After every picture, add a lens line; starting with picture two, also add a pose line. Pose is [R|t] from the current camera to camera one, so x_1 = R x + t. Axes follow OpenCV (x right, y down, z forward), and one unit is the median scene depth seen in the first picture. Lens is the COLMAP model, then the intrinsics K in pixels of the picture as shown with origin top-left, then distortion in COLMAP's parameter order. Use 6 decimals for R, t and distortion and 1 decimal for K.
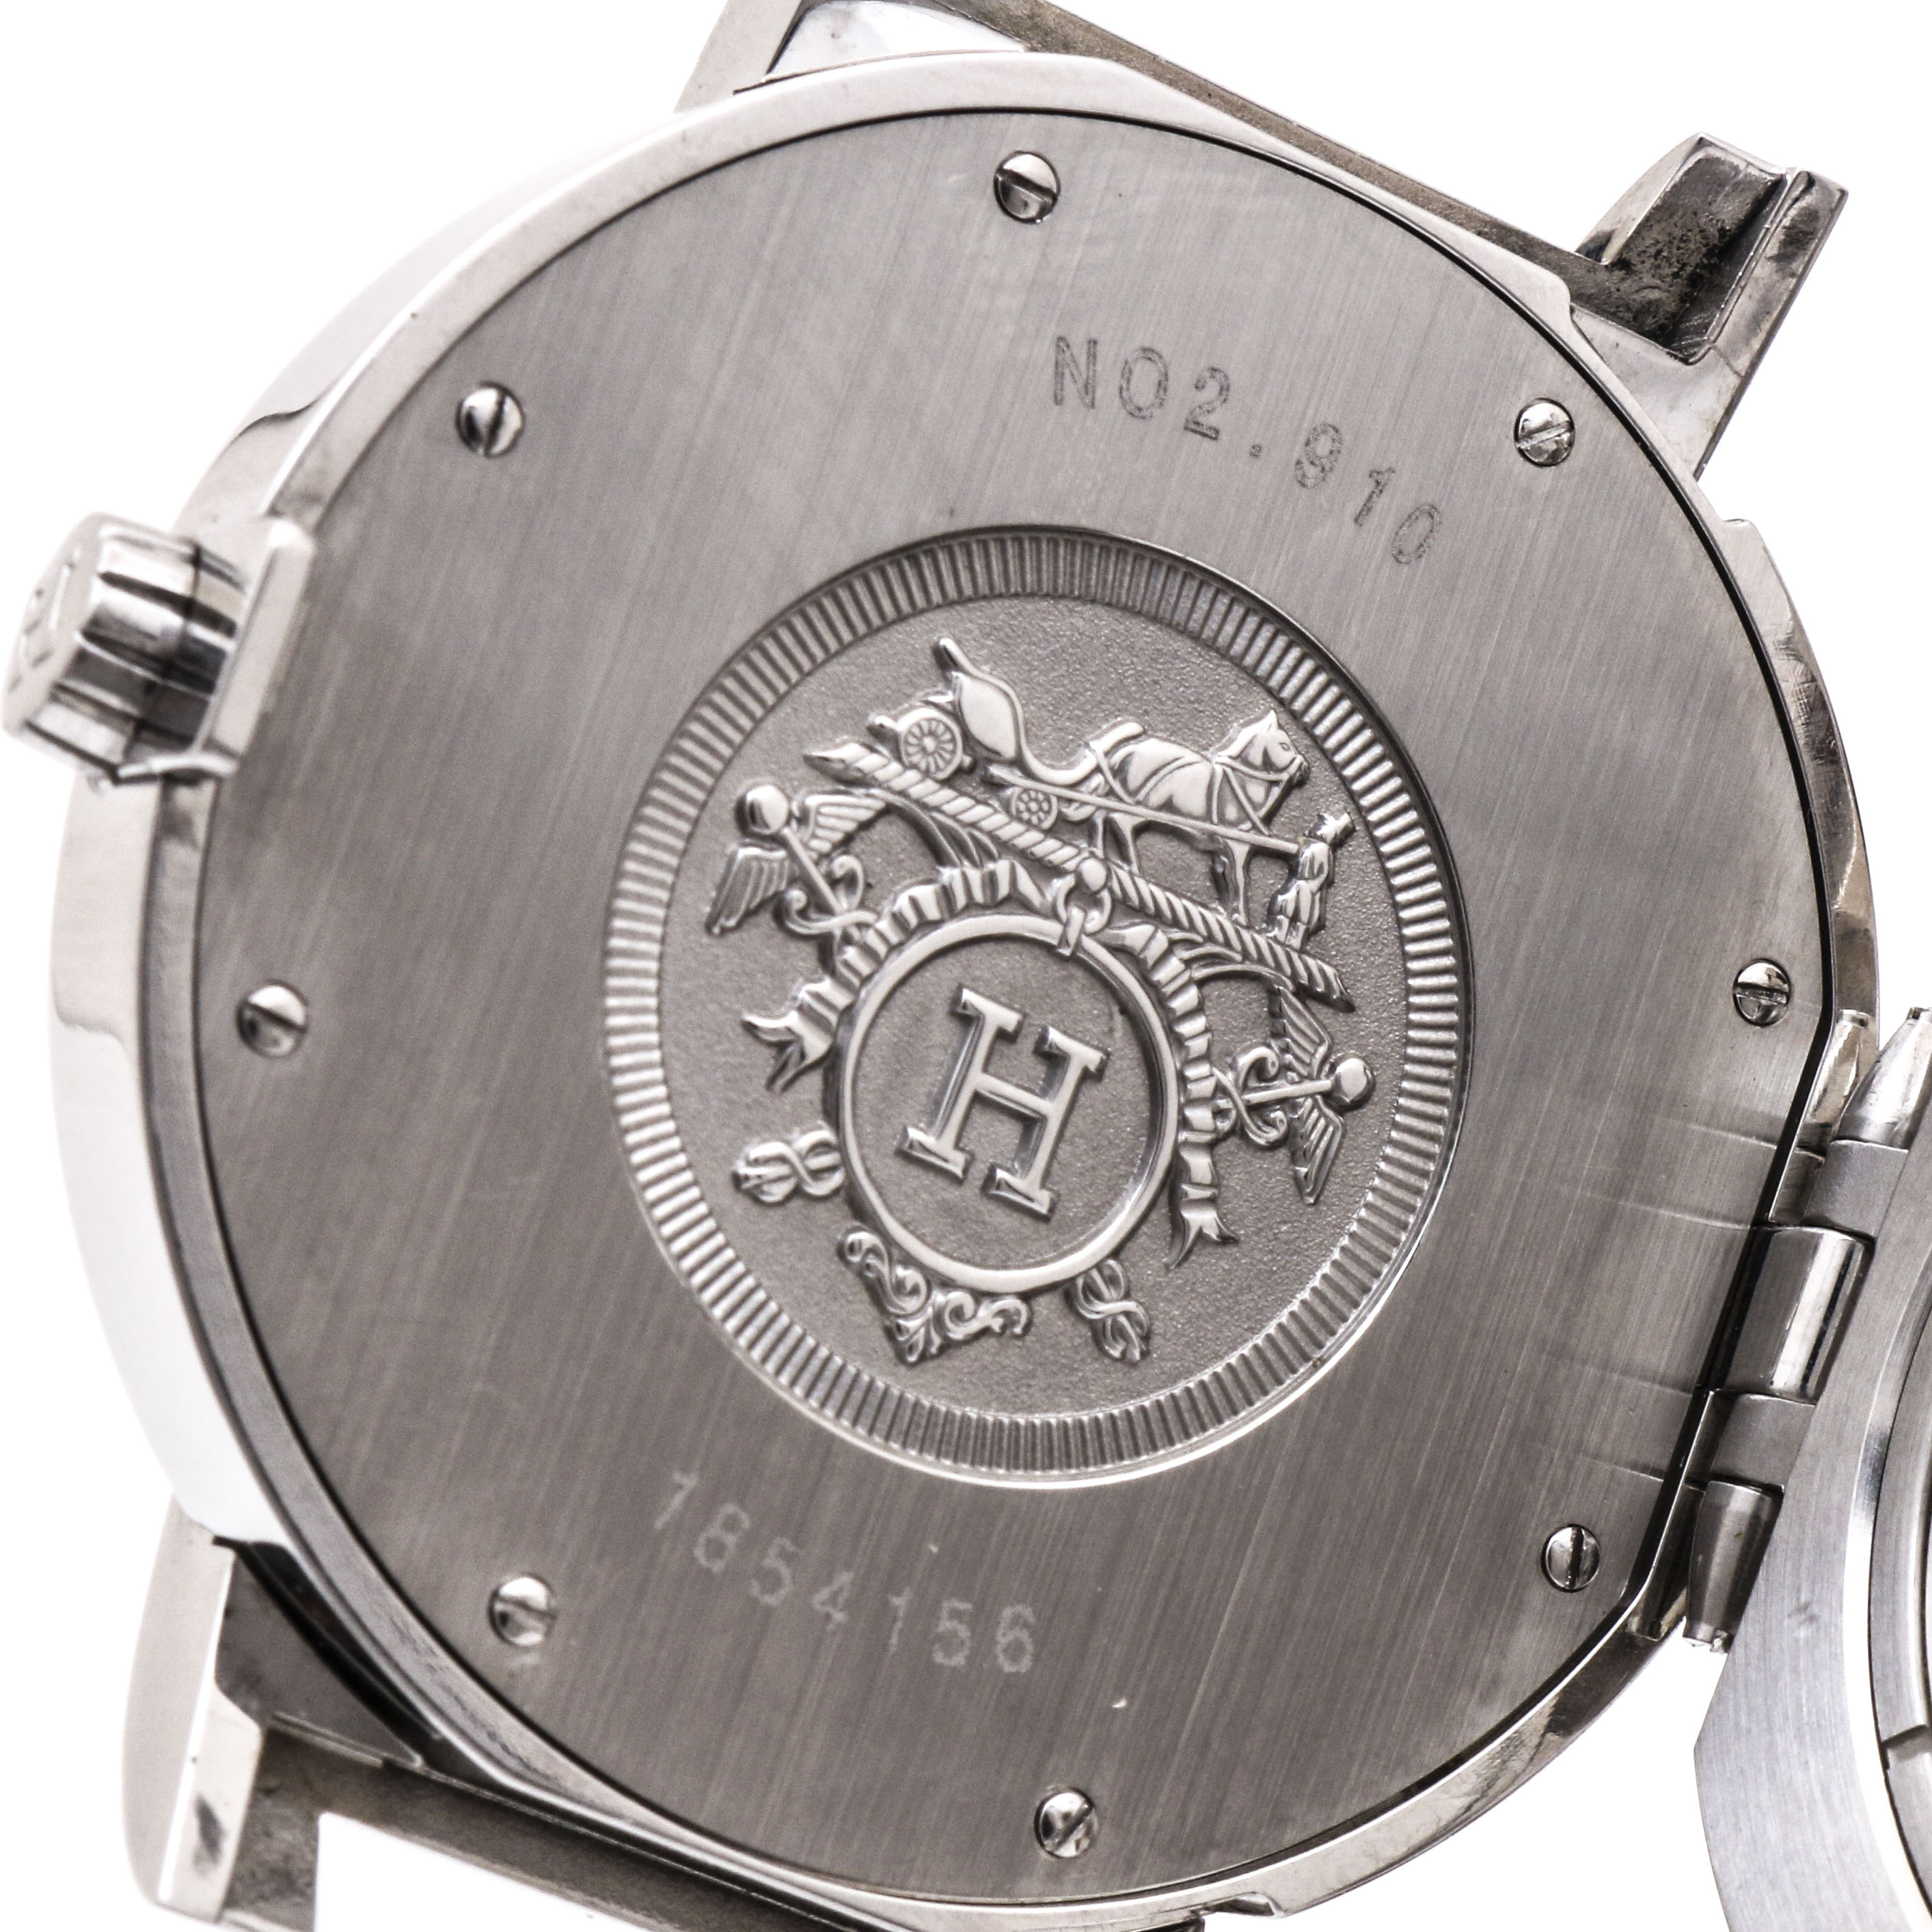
lens RADIAL K [[8161.5, 0, 963.8], [0, 8161.5, 968.5], [0, 0, 1]] dist [-0.138253, 0.000000]
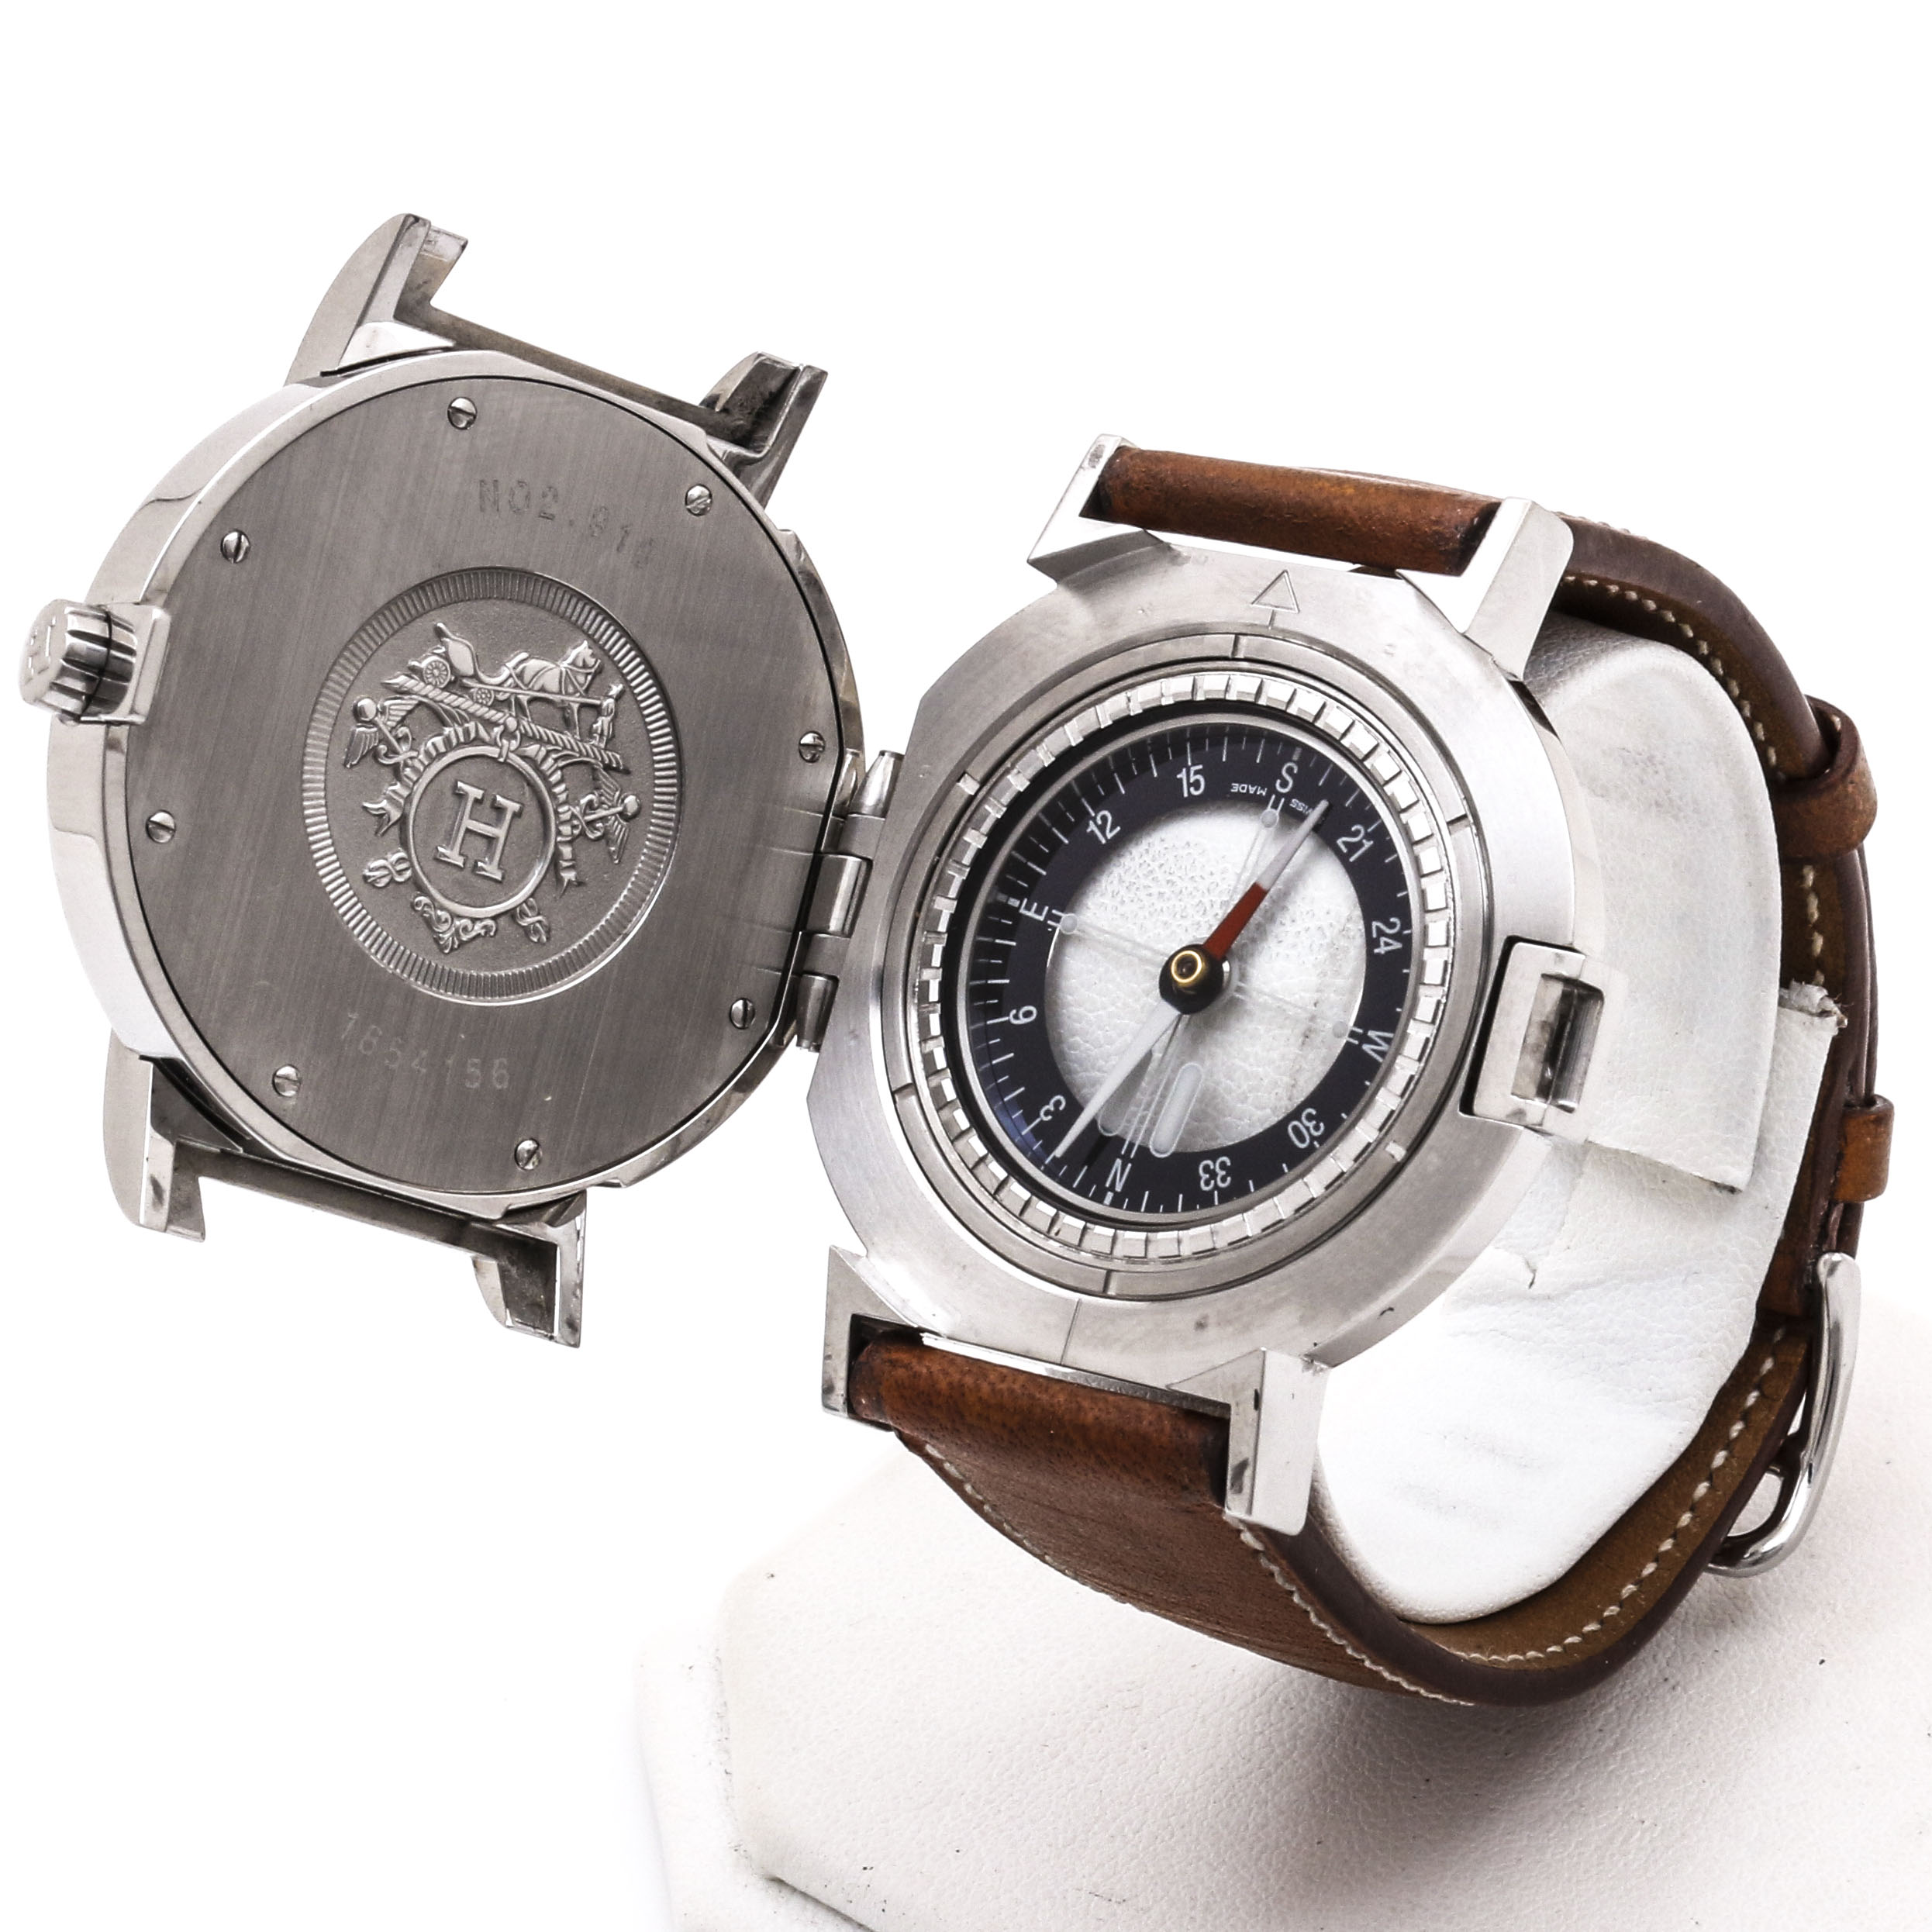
lens RADIAL K [[4980.3, 0, 967.6], [0, 4980.3, 965.6], [0, 0, 1]] dist [-0.369478, 0.000000]
pose [[0.986818, -0.071916, 0.144974, -0.061554], [0.058632, 0.993853, 0.093911, -0.065501], [-0.150837, -0.084173, 0.984969, -0.339464]]
